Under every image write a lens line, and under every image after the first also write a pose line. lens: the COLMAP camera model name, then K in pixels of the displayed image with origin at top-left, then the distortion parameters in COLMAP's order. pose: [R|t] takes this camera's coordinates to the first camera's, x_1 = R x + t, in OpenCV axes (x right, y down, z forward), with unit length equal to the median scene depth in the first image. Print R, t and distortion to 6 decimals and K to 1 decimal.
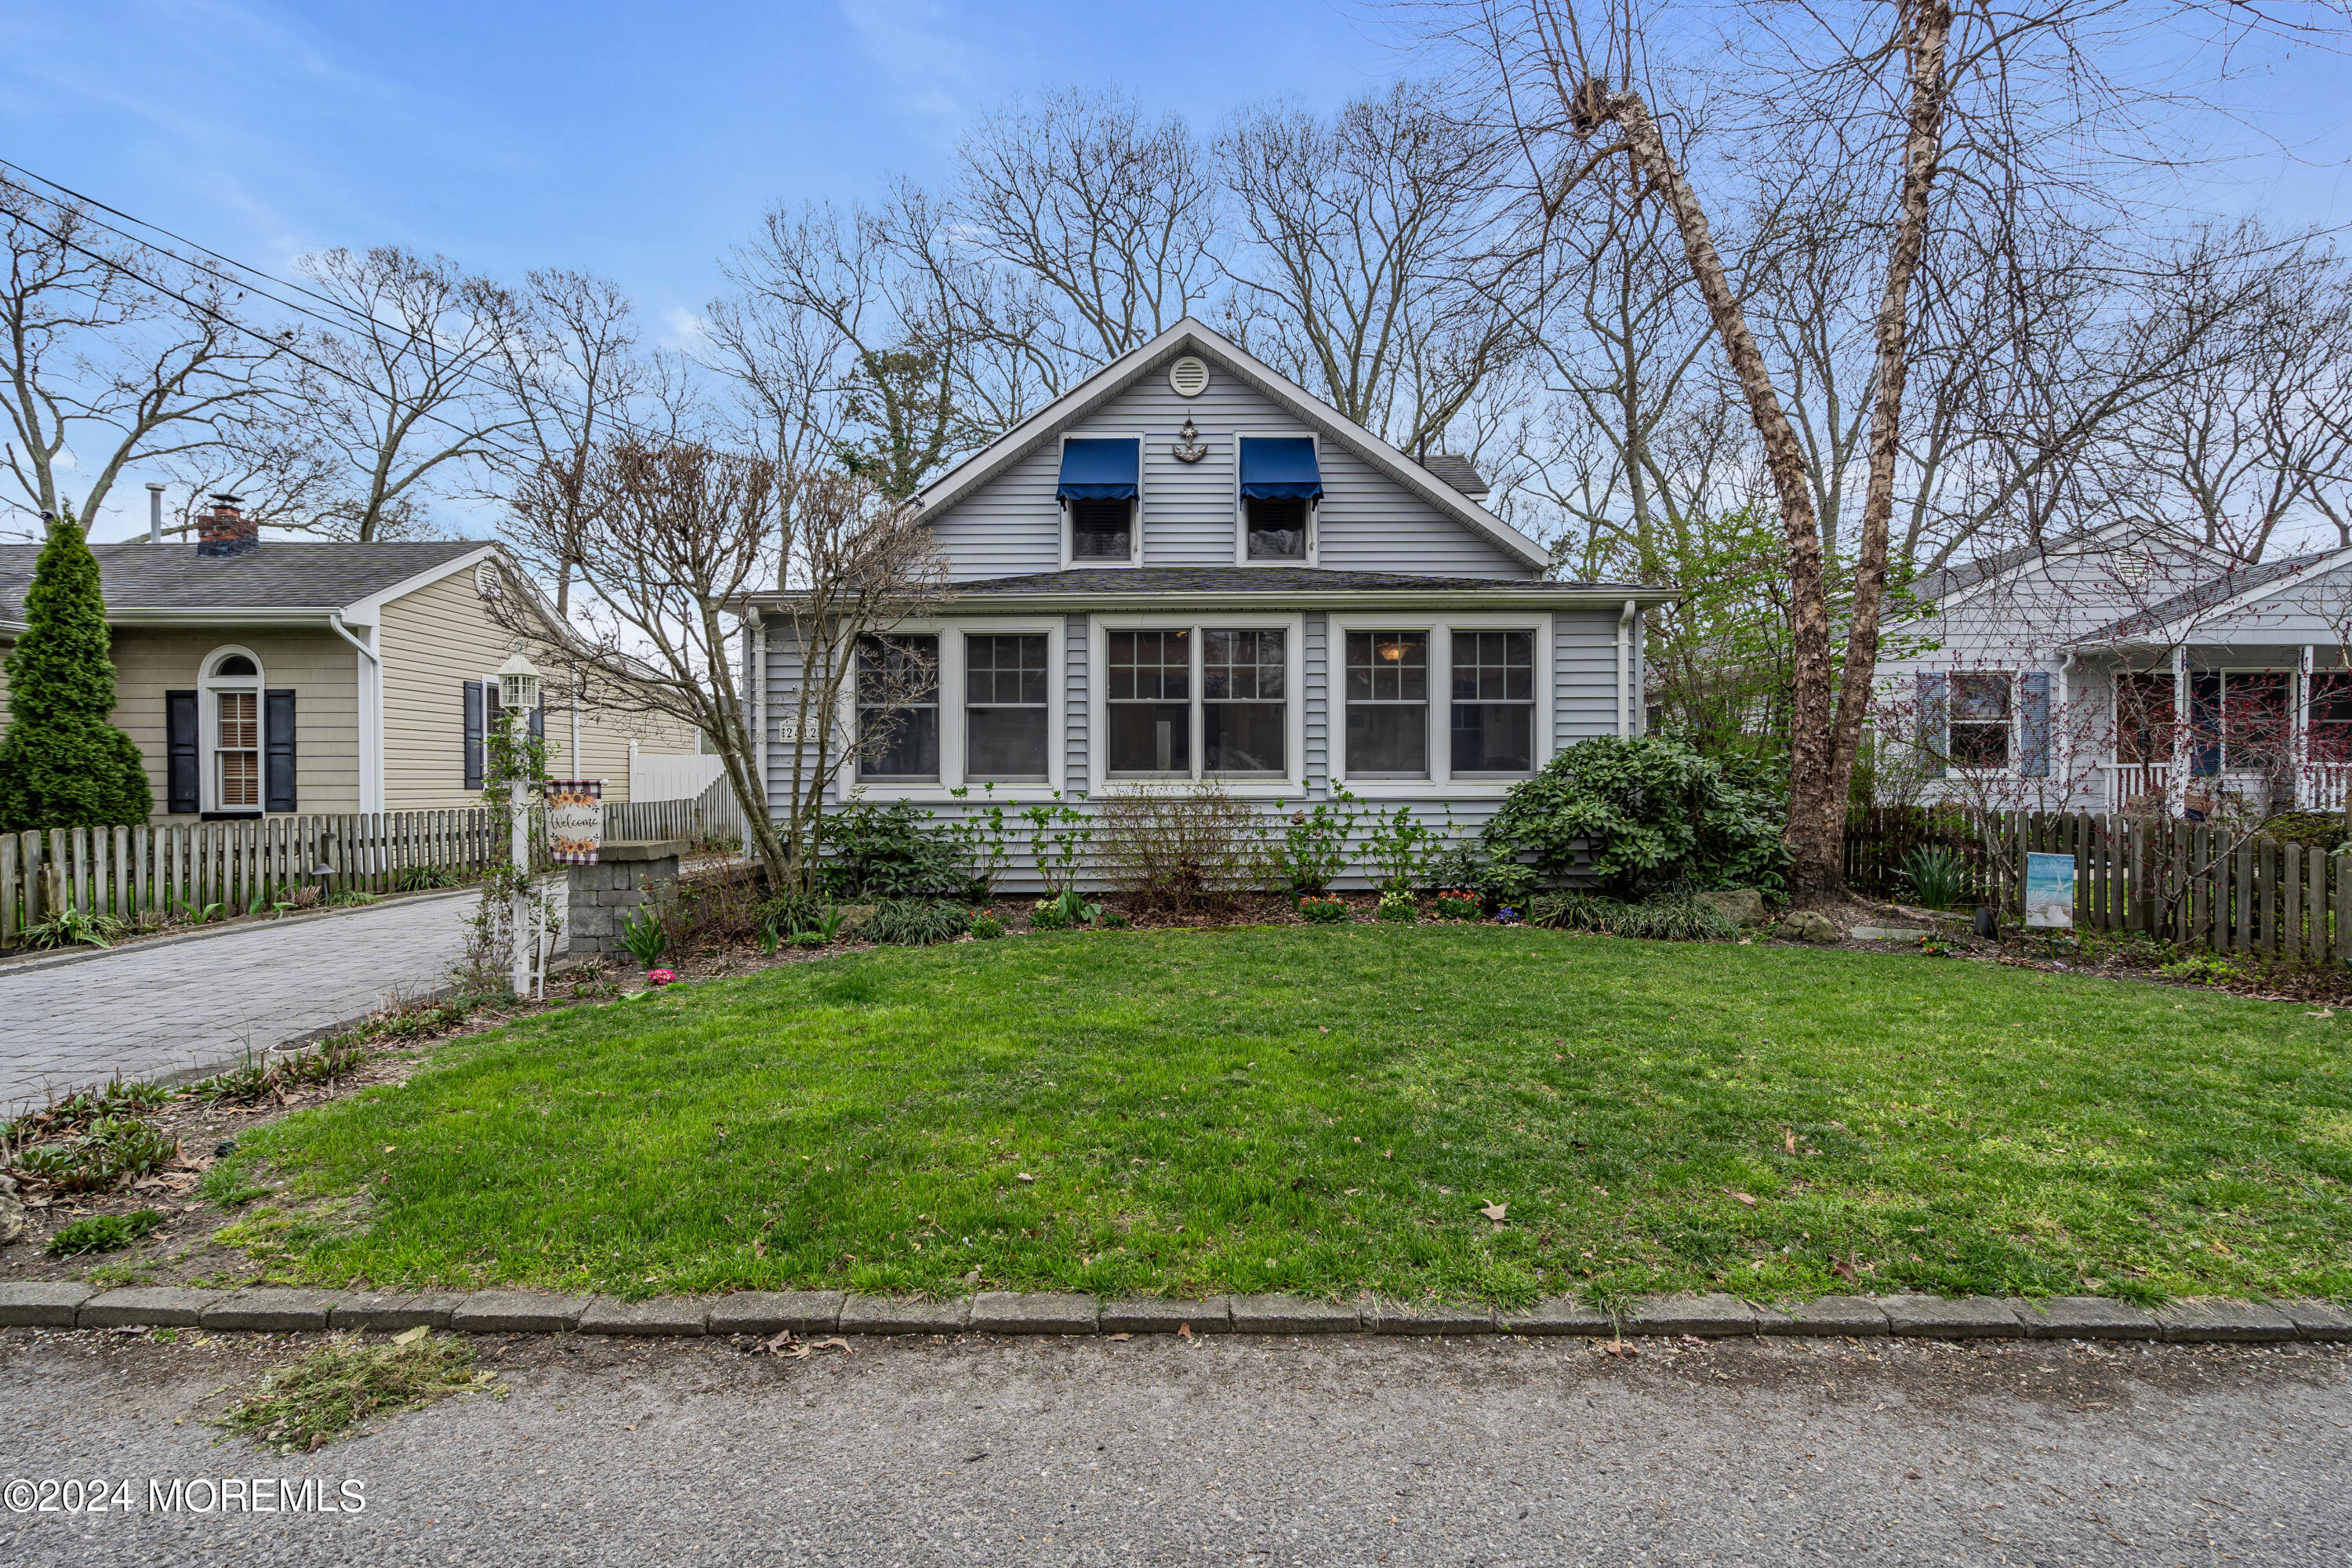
lens RADIAL K [[1068.4, 0, 1182.8], [0, 1068.4, 785.5], [0, 0, 1]] dist [-0.001418, 0.001048]
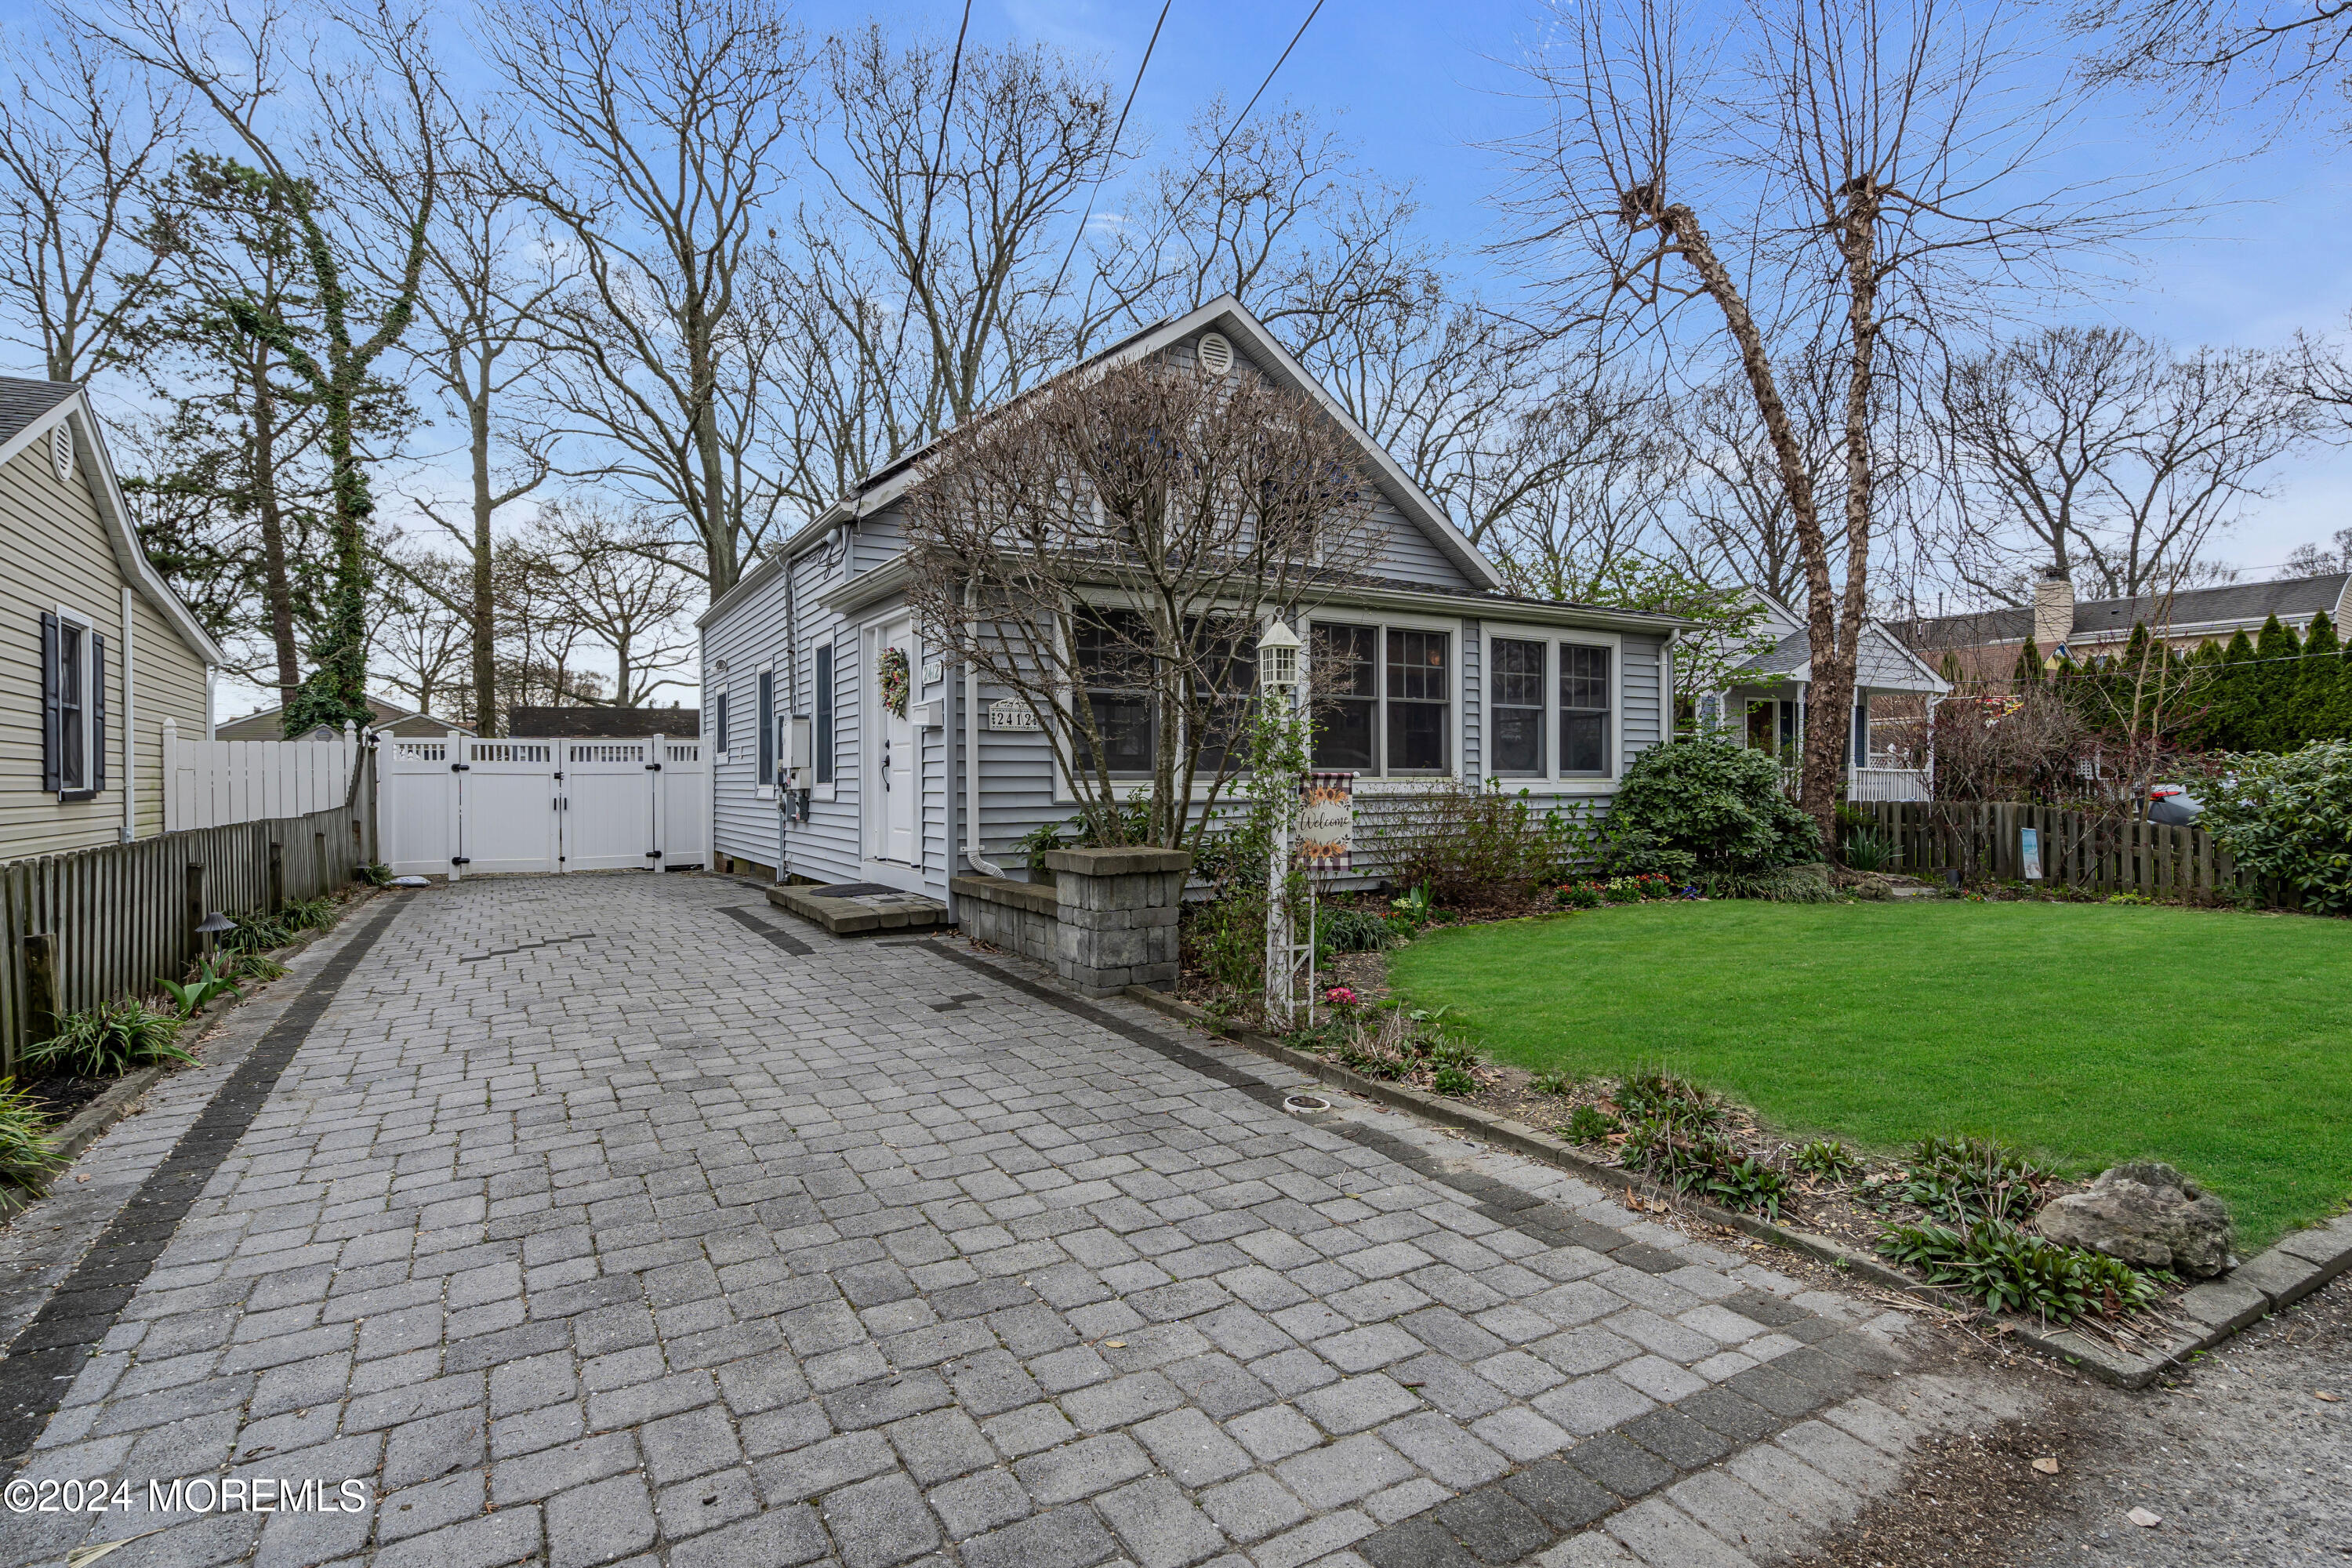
lens RADIAL K [[1171.5, 0, 1182.4], [0, 1171.5, 783.5], [0, 0, 1]] dist [-0.001279, 0.000188]
pose [[0.858414, 0.000329, 0.512958, -0.708441], [0.002171, 0.999989, -0.004274, 0.004522], [-0.512954, 0.004782, 0.858403, 0.153885]]
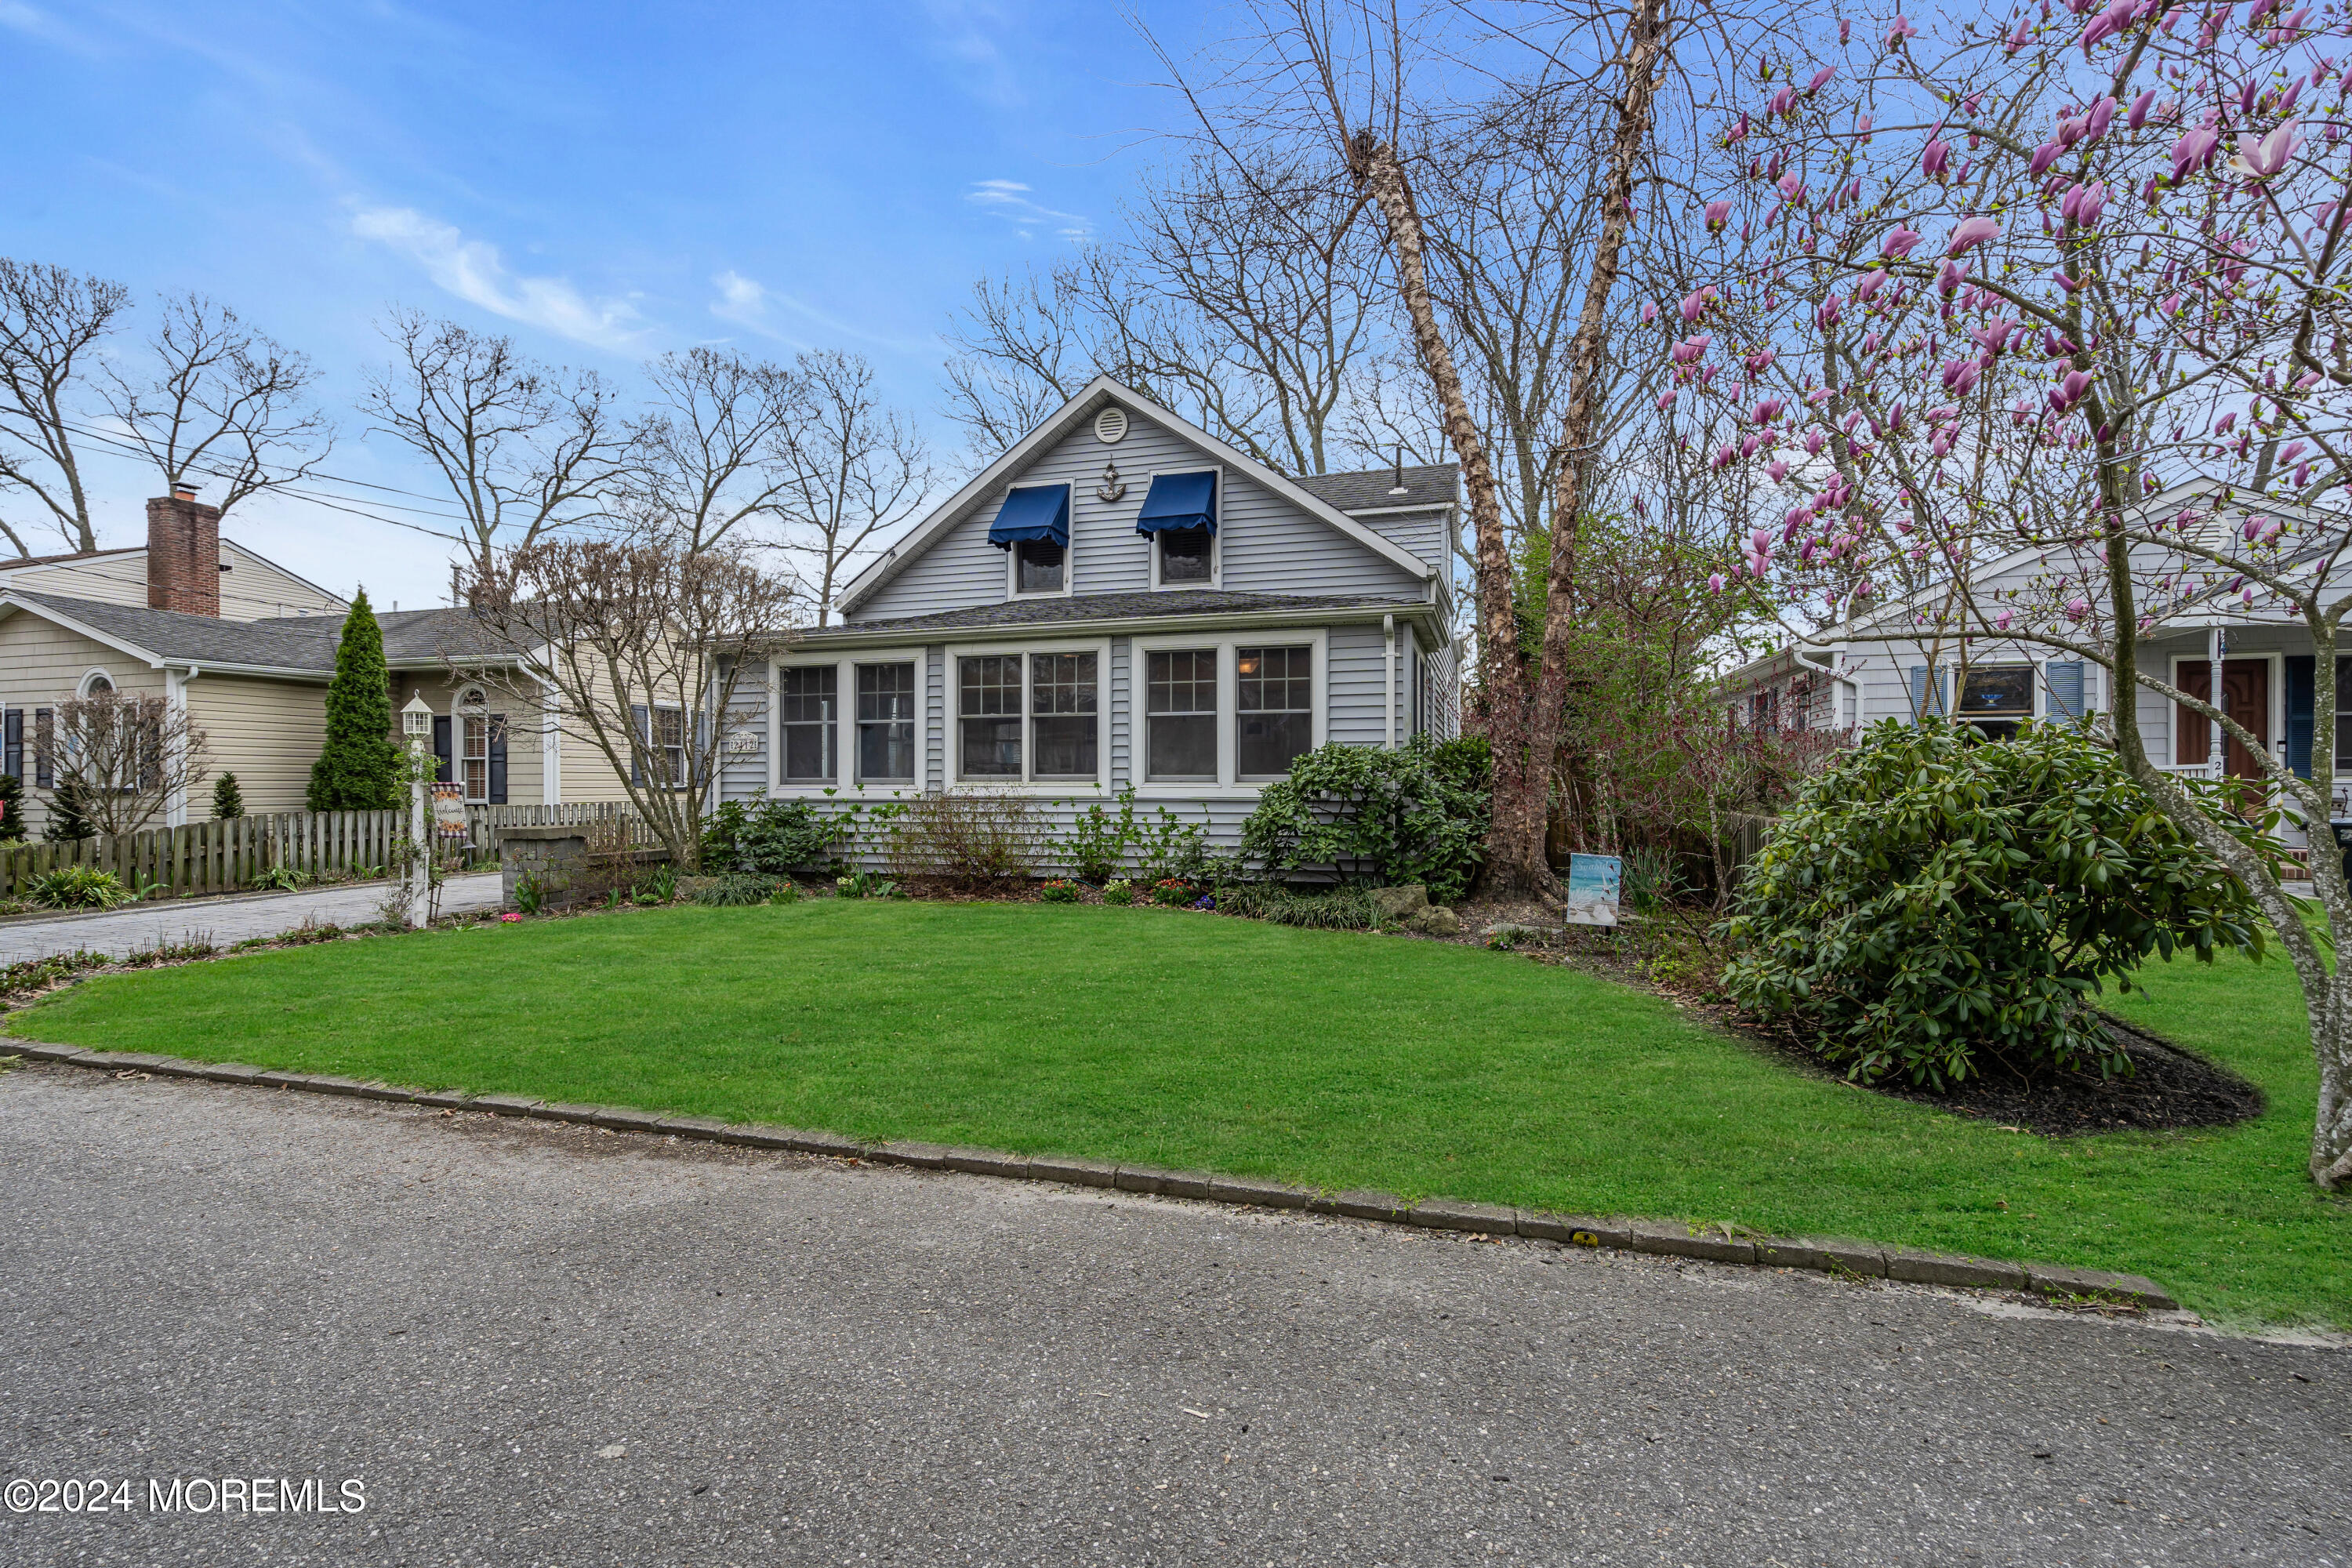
lens RADIAL K [[1068.4, 0, 1182.8], [0, 1068.4, 785.5], [0, 0, 1]] dist [-0.001418, 0.001048]
pose [[0.959853, 0.002788, -0.280489, 0.507005], [-0.003235, 0.999994, -0.001134, -0.000961], [0.280485, 0.001996, 0.959856, -0.080311]]
